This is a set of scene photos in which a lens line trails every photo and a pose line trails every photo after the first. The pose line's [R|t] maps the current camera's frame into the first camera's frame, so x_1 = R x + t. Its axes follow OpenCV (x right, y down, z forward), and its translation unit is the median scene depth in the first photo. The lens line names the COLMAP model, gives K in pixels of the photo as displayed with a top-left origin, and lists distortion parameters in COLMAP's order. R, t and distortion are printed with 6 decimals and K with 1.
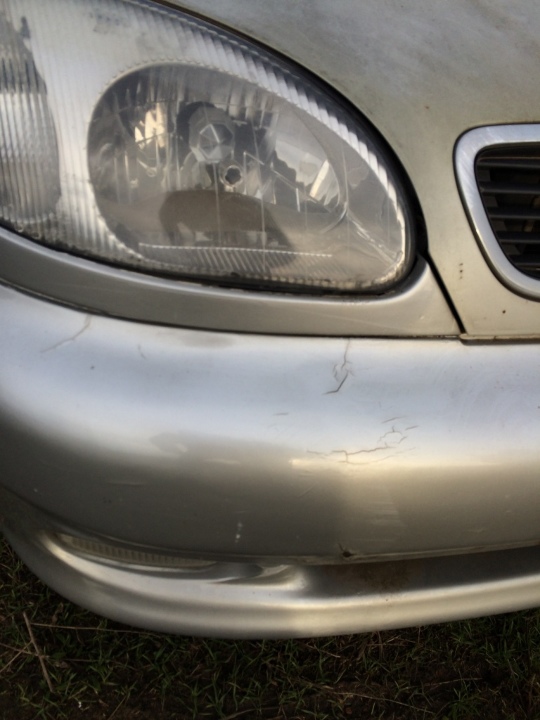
lens RADIAL K [[598.5, 0, 284.6], [0, 598.5, 360.3], [0, 0, 1]] dist [0.074840, -0.092896]
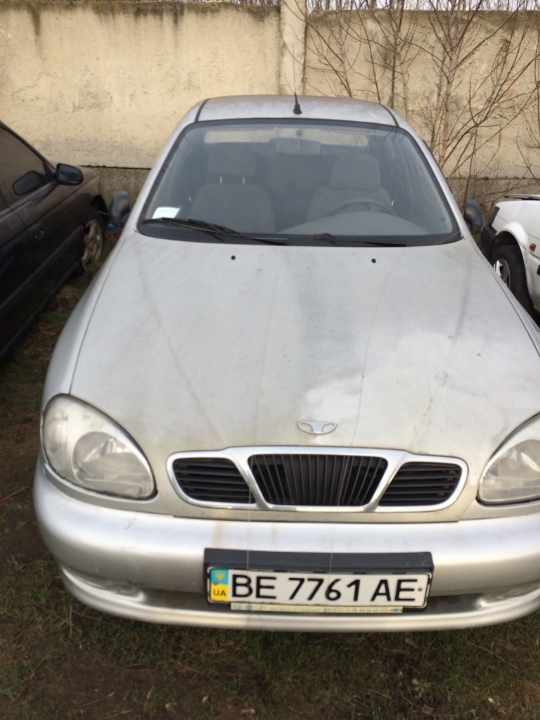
lens RADIAL K [[598.5, 0, 284.6], [0, 598.5, 360.3], [0, 0, 1]] dist [0.074840, -0.092896]
pose [[0.948386, 0.037107, -0.314939, 1.435826], [-0.091318, 0.983019, -0.159167, -0.306242], [0.303685, 0.179711, 0.935671, -1.525420]]
